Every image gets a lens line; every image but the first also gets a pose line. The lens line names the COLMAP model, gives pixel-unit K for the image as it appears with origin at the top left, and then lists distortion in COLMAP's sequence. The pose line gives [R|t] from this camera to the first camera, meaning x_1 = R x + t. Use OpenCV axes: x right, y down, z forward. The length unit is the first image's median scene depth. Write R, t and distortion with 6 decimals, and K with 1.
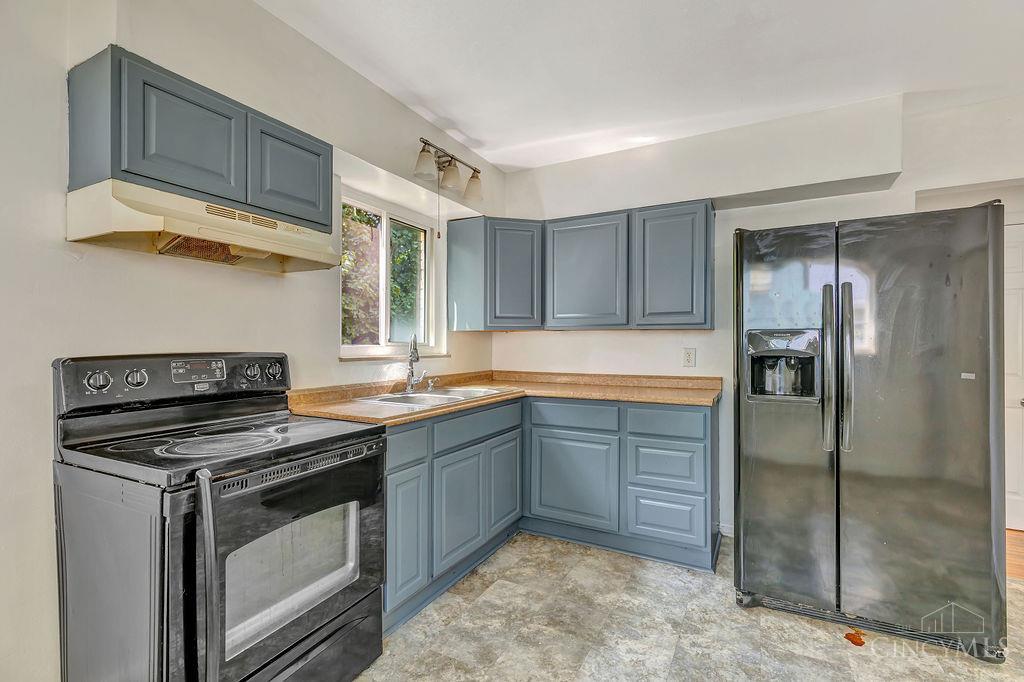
lens RADIAL K [[460.2, 0, 515.5], [0, 460.2, 340.3], [0, 0, 1]] dist [0.005010, -0.001471]
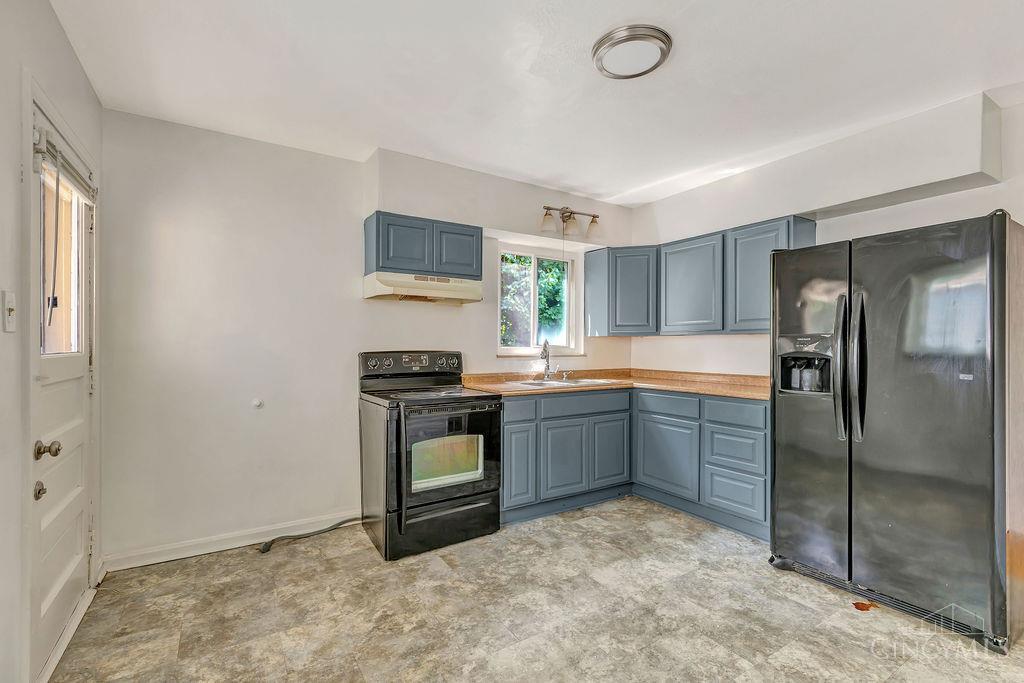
lens RADIAL K [[460.2, 0, 509.4], [0, 460.2, 343.6], [0, 0, 1]] dist [0.005010, -0.001471]
pose [[0.866711, -0.000827, -0.498810, 0.468966], [0.001087, 0.999999, 0.000230, -0.001761], [0.498809, -0.000742, 0.866712, -0.357352]]
